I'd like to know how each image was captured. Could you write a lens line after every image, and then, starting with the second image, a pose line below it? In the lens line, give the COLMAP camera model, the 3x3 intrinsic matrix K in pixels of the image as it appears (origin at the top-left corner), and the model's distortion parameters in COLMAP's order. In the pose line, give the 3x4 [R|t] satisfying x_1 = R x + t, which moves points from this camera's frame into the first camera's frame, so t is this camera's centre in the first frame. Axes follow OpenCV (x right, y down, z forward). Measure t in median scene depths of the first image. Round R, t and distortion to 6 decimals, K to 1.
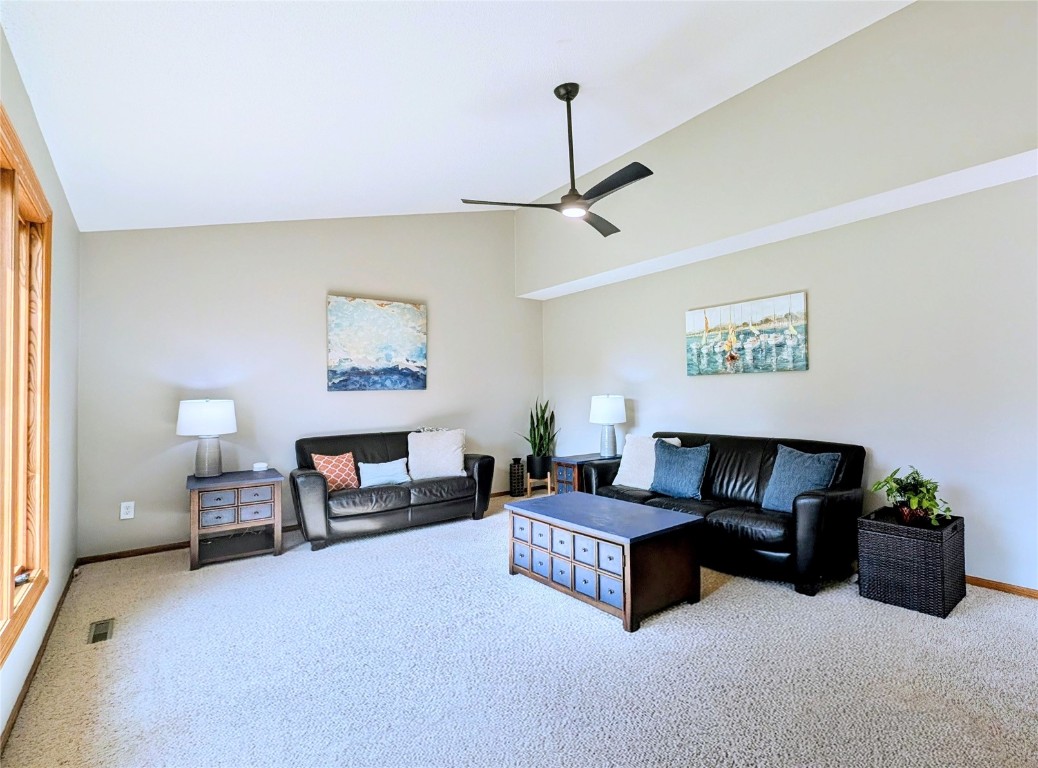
lens RADIAL K [[460.0, 0, 519.0], [0, 460.0, 384.0], [0, 0, 1]] dist [0.000326, 0.000057]
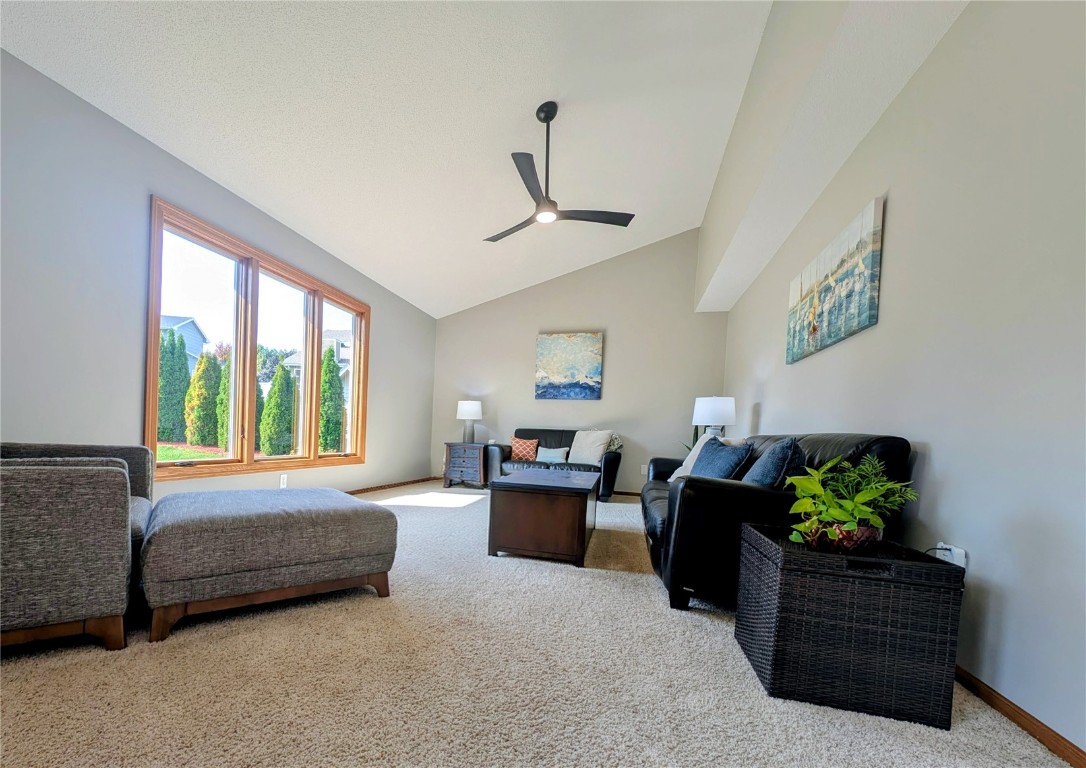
lens RADIAL K [[381.5, 0, 540.8], [0, 381.5, 442.0], [0, 0, 1]] dist [0.000439, -0.000018]
pose [[0.607357, 0.067489, -0.791557, 0.591636], [-0.053062, 0.997606, 0.044343, 0.099112], [0.792655, 0.015069, 0.609484, 0.255942]]
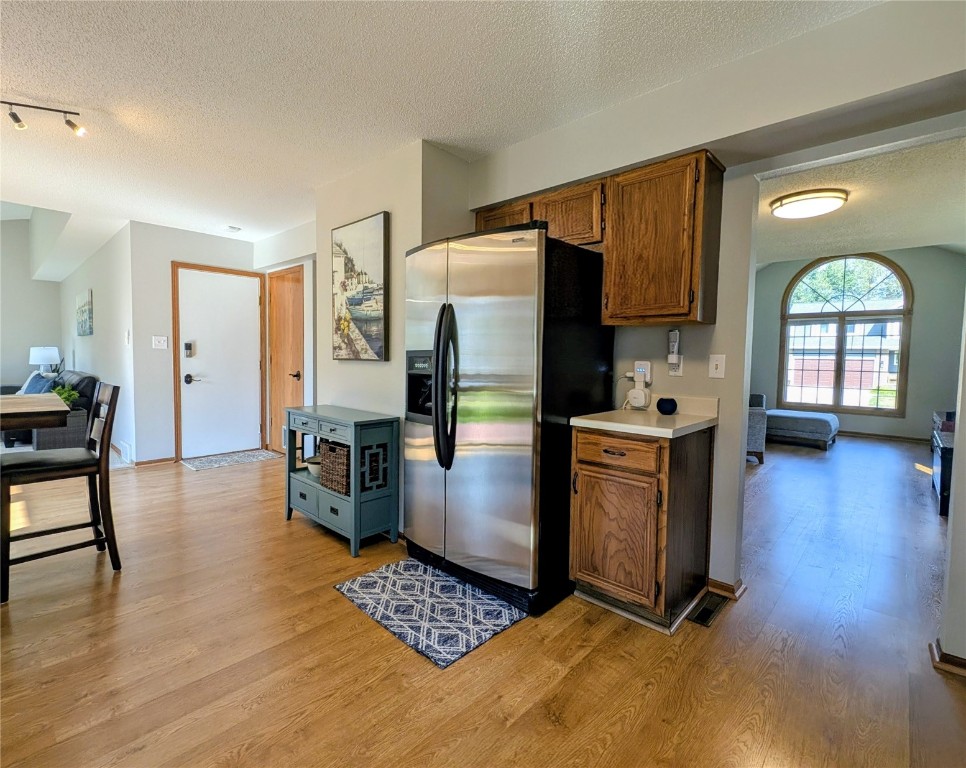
lens RADIAL K [[460.2, 0, 483.0], [0, 460.2, 384.0], [0, 0, 1]] dist [-0.002586, -0.000759]
pose [[0.989254, 0.036546, 0.141566, 1.487191], [-0.046209, 0.996777, 0.065579, -0.026964], [-0.138713, -0.071416, 0.987754, -0.800165]]
